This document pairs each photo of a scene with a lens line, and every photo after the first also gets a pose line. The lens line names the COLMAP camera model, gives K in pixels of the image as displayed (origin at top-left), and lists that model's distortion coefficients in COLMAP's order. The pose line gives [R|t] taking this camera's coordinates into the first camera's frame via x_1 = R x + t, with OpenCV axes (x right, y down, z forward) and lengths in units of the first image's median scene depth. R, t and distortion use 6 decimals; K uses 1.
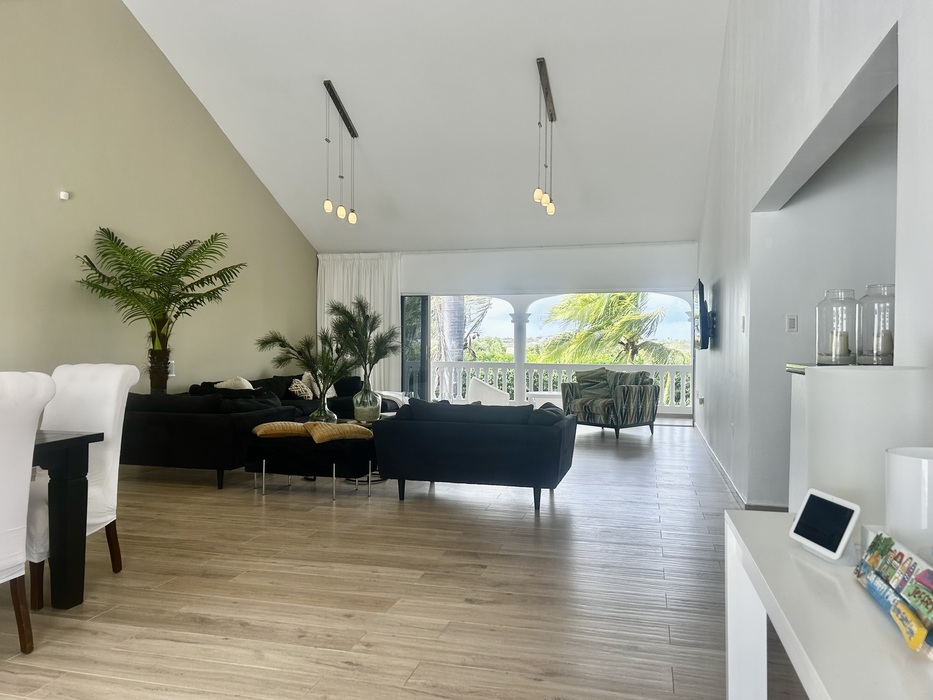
lens RADIAL K [[713.9, 0, 466.5], [0, 713.9, 350.0], [0, 0, 1]] dist [0.075543, -0.068232]
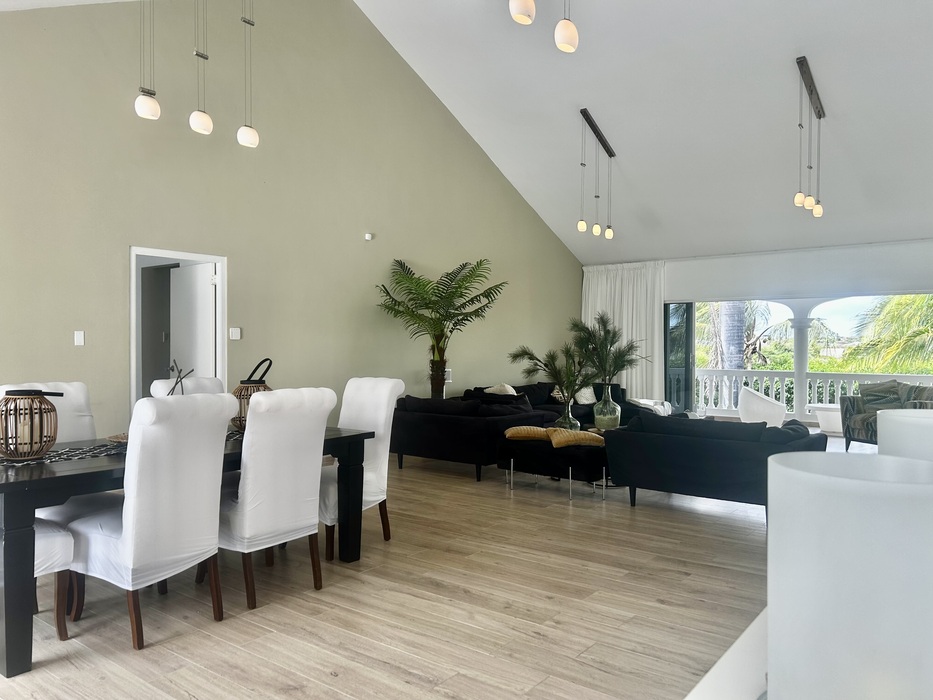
lens RADIAL K [[713.9, 0, 466.5], [0, 713.9, 350.0], [0, 0, 1]] dist [0.075543, -0.068232]
pose [[0.920876, 0.000369, -0.389855, 0.121524], [-0.001128, 0.999998, -0.001718, -0.024520], [0.389853, 0.002022, 0.920875, -0.098806]]
